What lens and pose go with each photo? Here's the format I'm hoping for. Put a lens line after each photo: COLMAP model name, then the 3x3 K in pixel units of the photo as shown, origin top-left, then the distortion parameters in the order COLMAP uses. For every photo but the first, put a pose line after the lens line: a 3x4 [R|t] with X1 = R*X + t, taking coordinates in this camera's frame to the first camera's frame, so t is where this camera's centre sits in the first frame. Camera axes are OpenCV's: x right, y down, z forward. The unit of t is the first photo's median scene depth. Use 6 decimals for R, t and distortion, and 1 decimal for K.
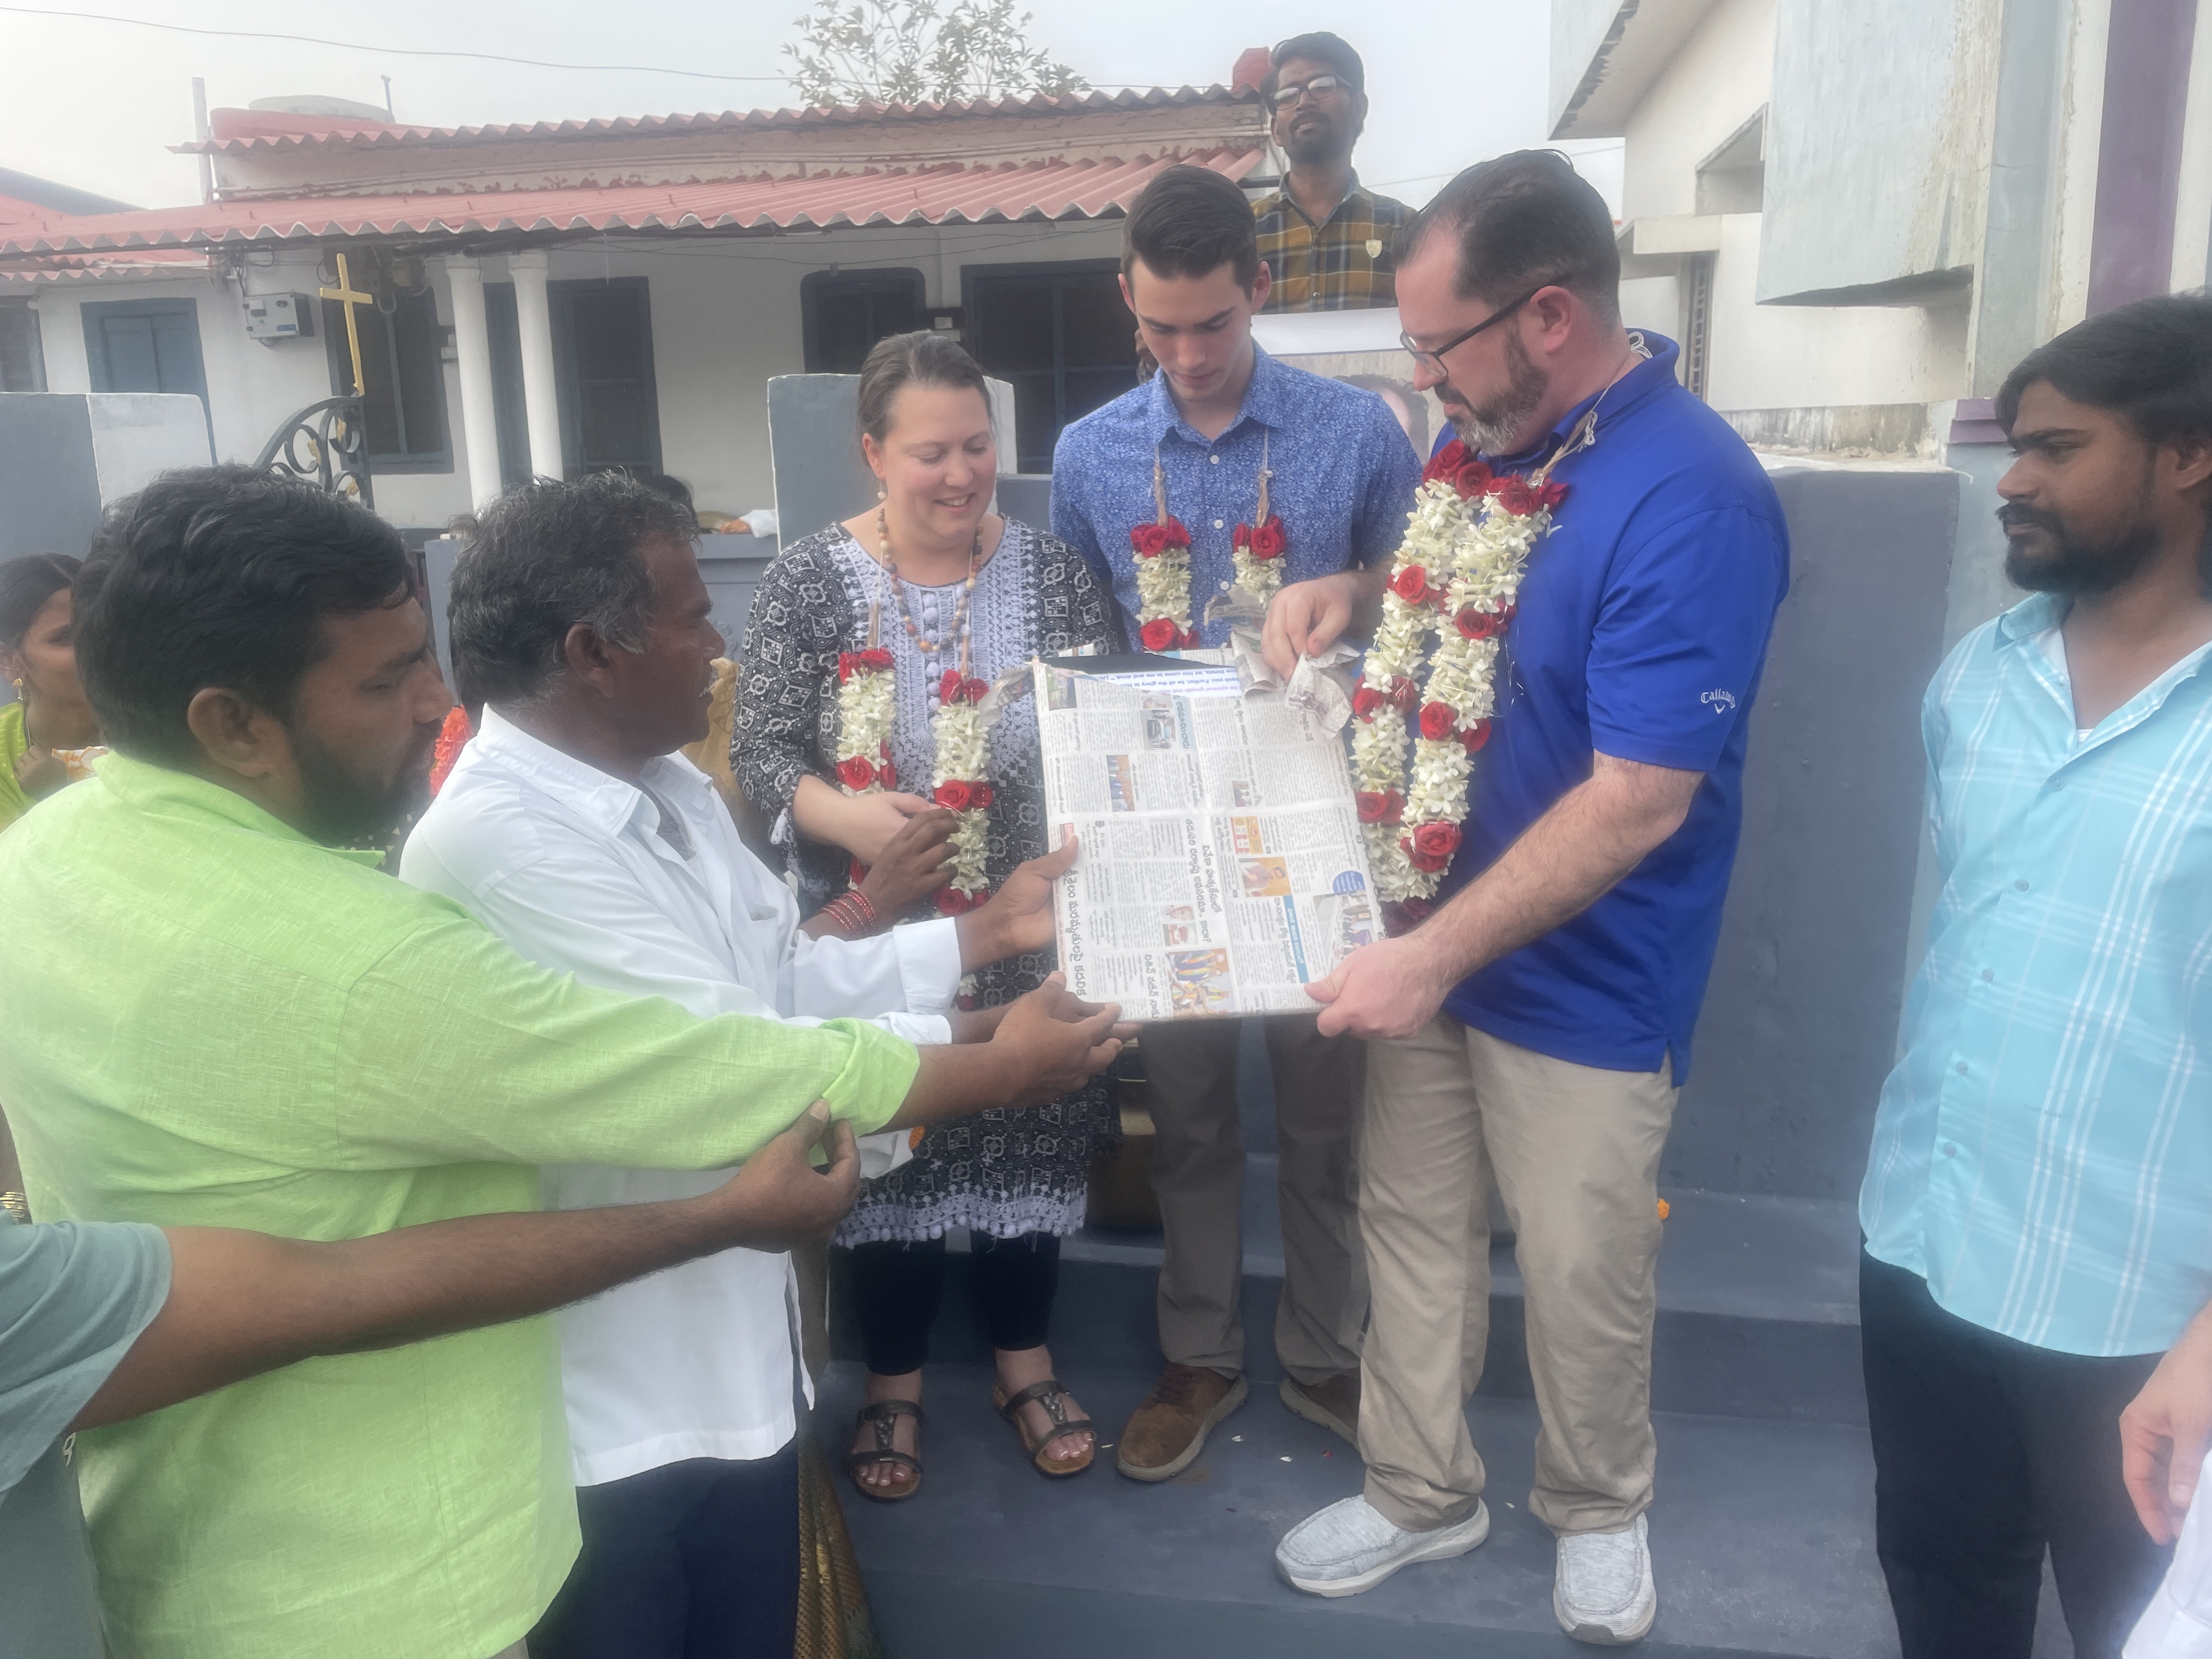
lens RADIAL K [[1685.2, 0, 1087.3], [0, 1685.2, 834.3], [0, 0, 1]] dist [0.072881, -0.100257]
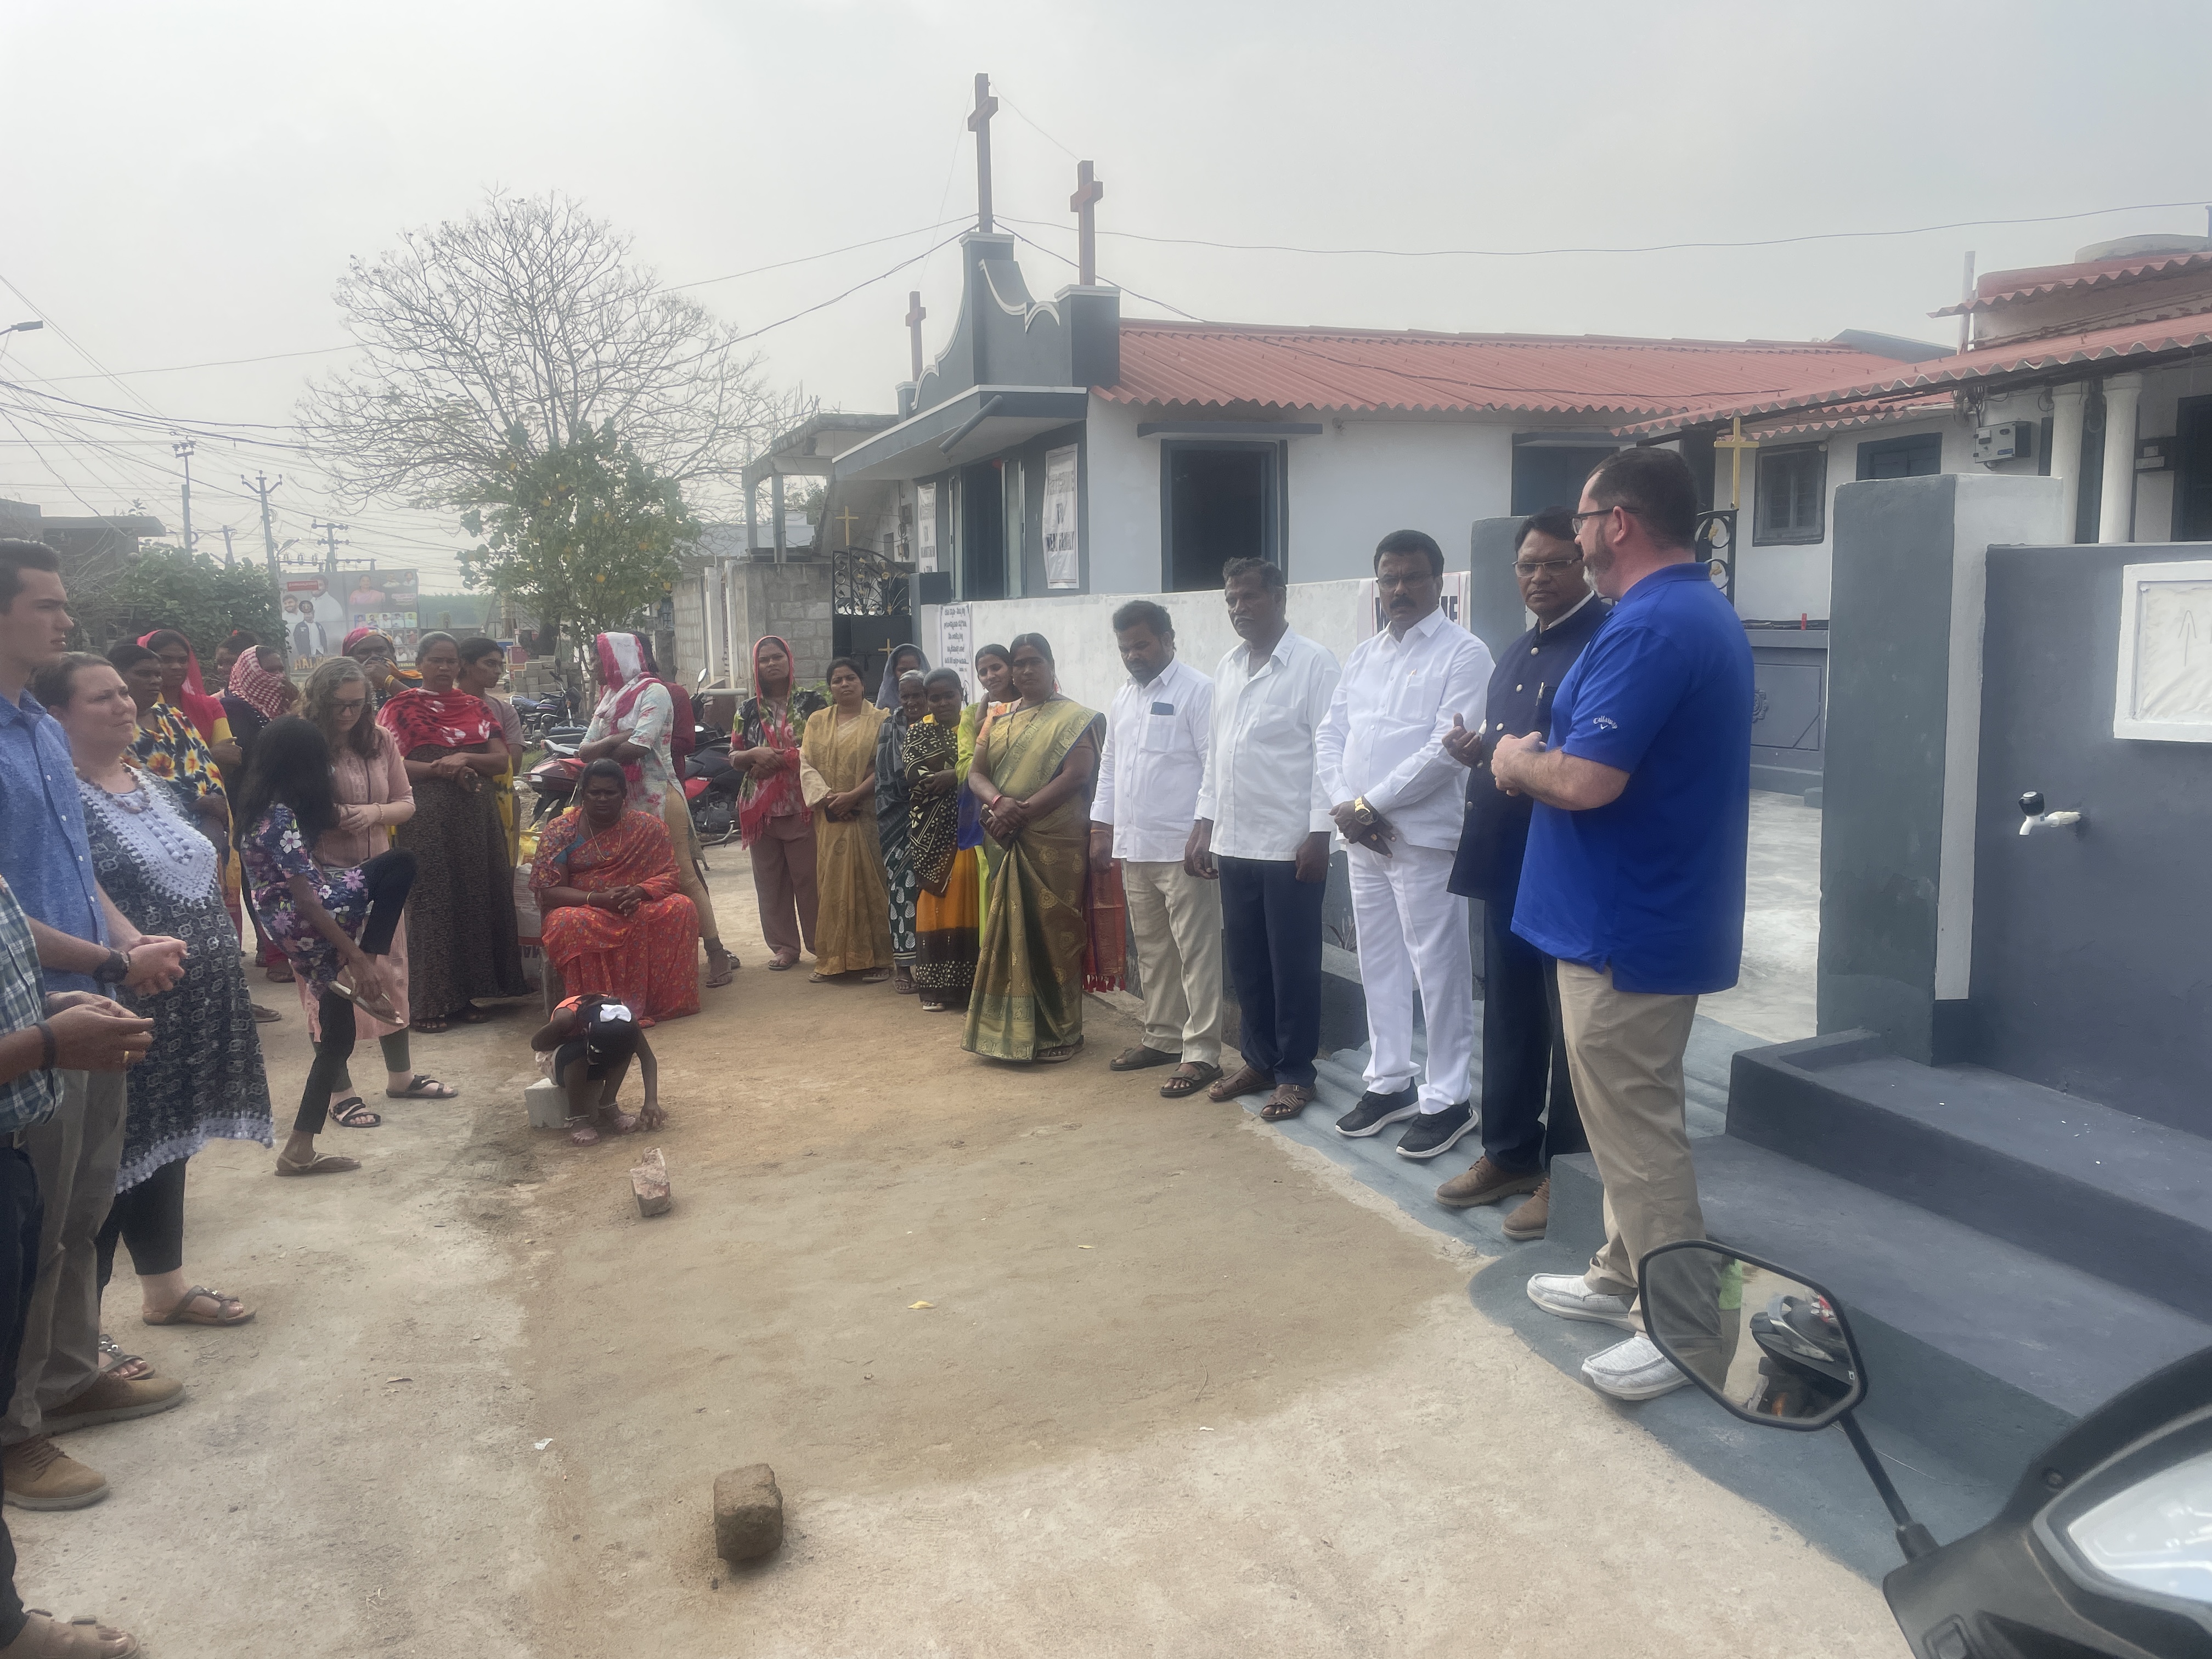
lens RADIAL K [[1679.9, 0, 1063.4], [0, 1679.9, 829.3], [0, 0, 1]] dist [0.074429, -0.101513]
pose [[0.489075, 0.119232, -0.864054, 0.264204], [-0.178851, 0.983273, 0.034449, 0.031924], [0.853709, 0.137689, 0.502219, -0.097687]]
